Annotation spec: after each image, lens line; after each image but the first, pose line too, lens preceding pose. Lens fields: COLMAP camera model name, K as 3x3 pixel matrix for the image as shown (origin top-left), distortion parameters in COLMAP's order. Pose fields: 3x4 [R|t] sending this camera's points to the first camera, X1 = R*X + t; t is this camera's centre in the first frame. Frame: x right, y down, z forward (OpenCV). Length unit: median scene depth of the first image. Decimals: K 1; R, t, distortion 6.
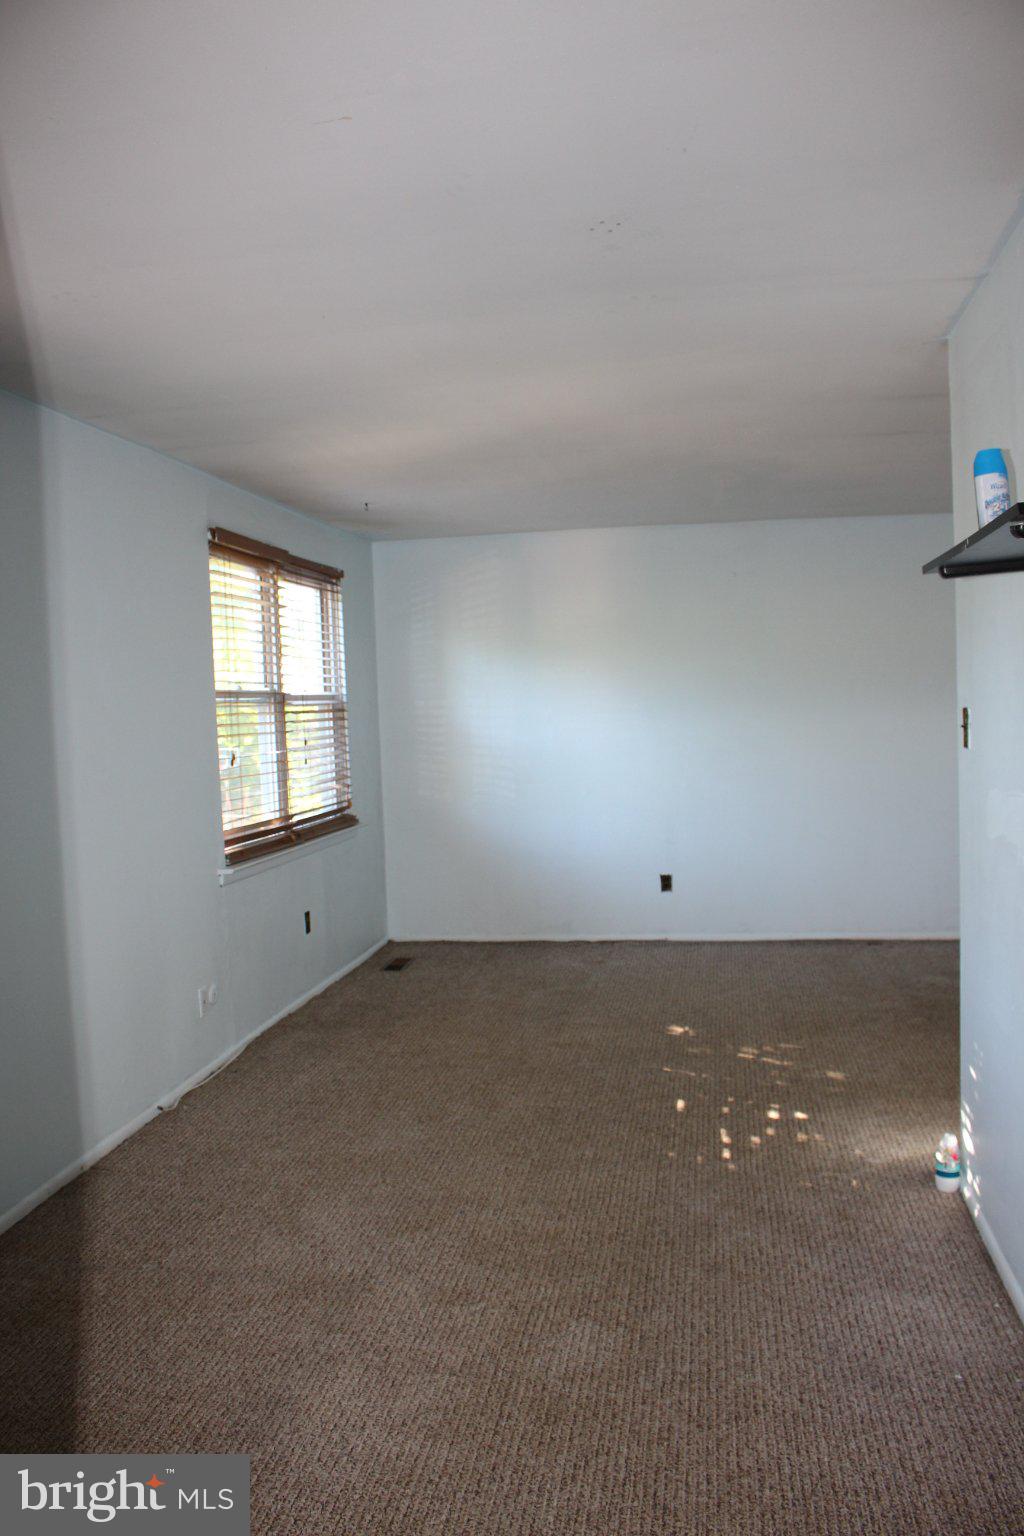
lens RADIAL K [[1269.7, 0, 522.3], [0, 1269.7, 784.2], [0, 0, 1]] dist [-0.158369, 0.141307]
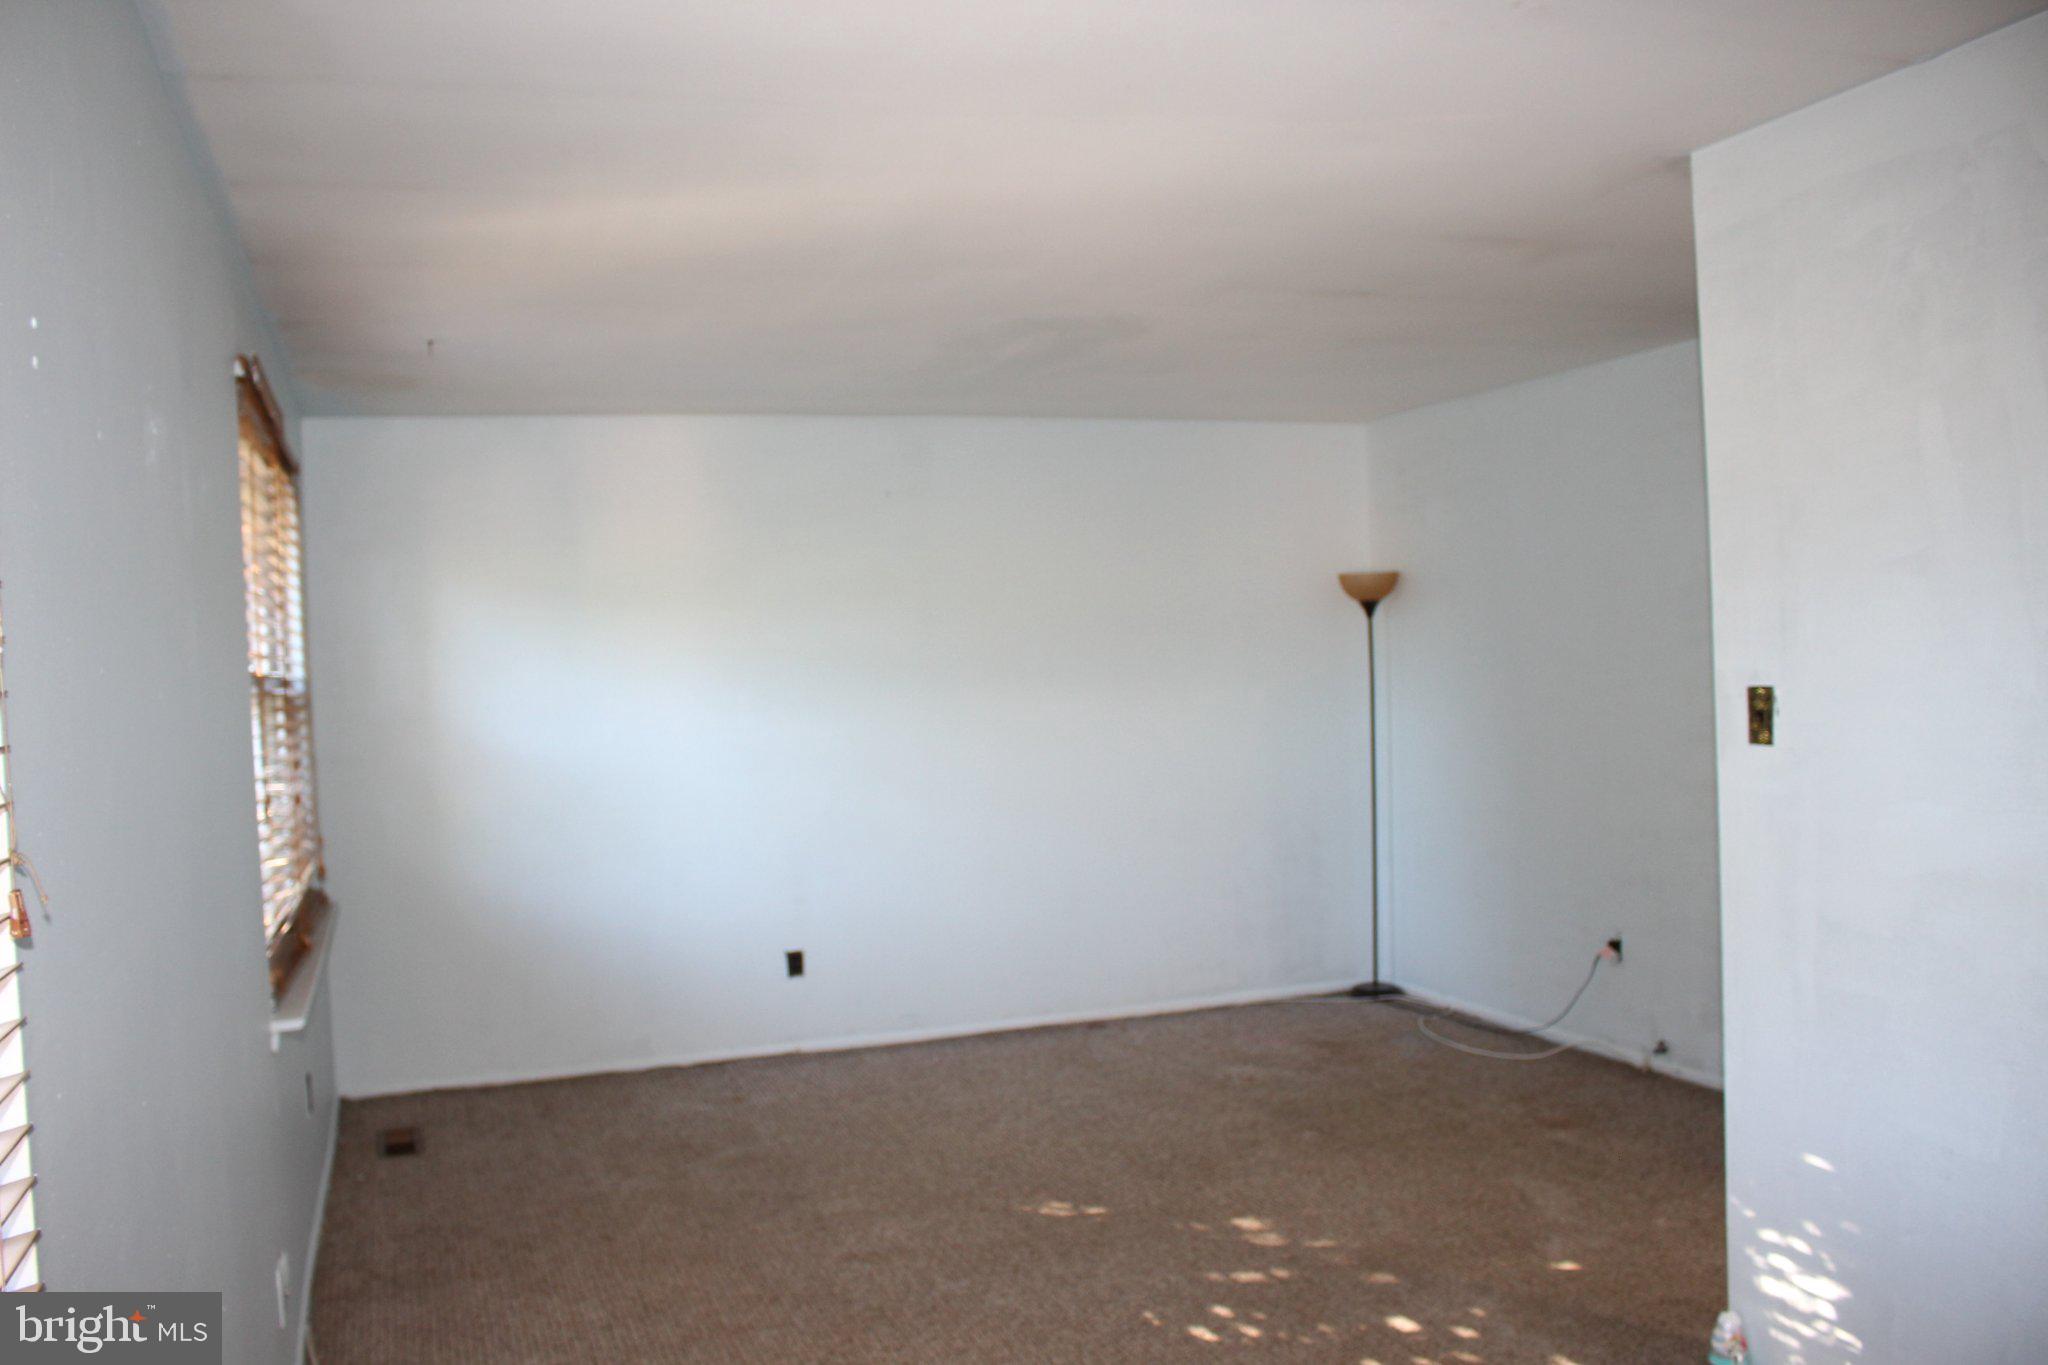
lens RADIAL K [[1692.9, 0, 994.2], [0, 1692.9, 689.2], [0, 0, 1]] dist [-0.158369, 0.141307]
pose [[0.875838, -0.010101, 0.482500, -0.273351], [0.039980, 0.997863, -0.051682, -0.018159], [-0.480947, 0.064556, 0.874370, 0.240546]]
